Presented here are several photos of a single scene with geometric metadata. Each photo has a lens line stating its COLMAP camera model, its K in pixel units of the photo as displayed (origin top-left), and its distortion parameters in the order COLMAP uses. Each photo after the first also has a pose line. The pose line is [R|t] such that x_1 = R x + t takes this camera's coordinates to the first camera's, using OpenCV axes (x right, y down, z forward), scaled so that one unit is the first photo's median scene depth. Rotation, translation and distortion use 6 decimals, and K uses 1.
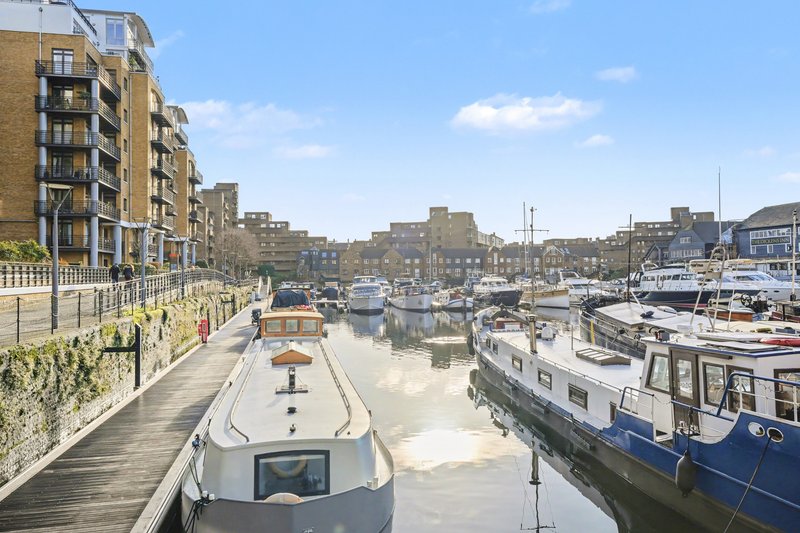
lens RADIAL K [[540.5, 0, 400.0], [0, 540.5, 266.5], [0, 0, 1]] dist [-0.007359, -0.001441]
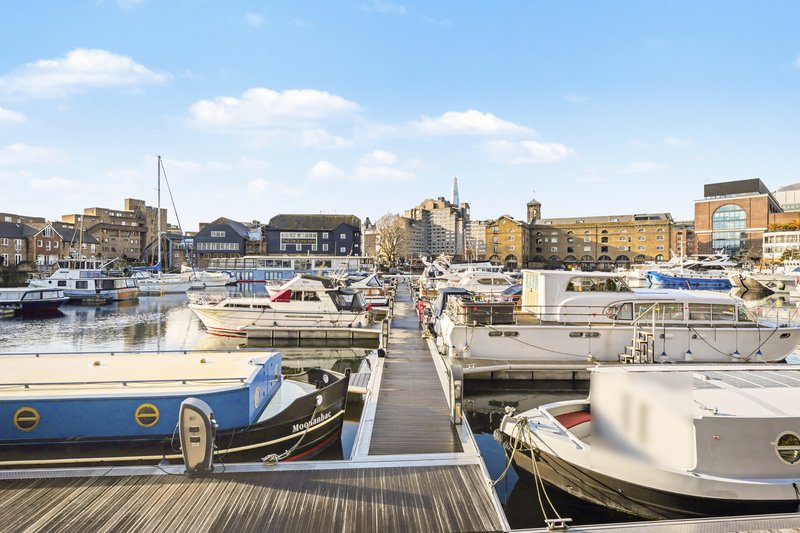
lens RADIAL K [[382.7, 0, 397.6], [0, 382.7, 265.3], [0, 0, 1]] dist [-0.000071, -0.000290]
pose [[0.121273, 0.008618, 0.992582, -0.151784], [-0.020209, 0.999776, -0.006212, 0.009241], [-0.992413, -0.019305, 0.121420, 0.484795]]
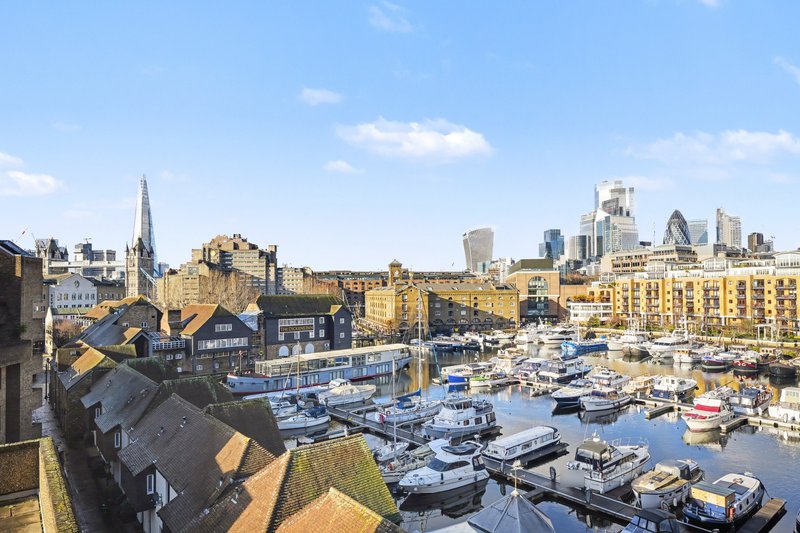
lens RADIAL K [[487.6, 0, 399.7], [0, 487.6, 290.2], [0, 0, 1]] dist [-0.001398, -0.000899]
pose [[-0.535259, 0.022388, 0.844391, -0.229489], [0.002655, 0.999688, -0.024823, -0.076243], [-0.844684, -0.011045, -0.535152, 1.023586]]
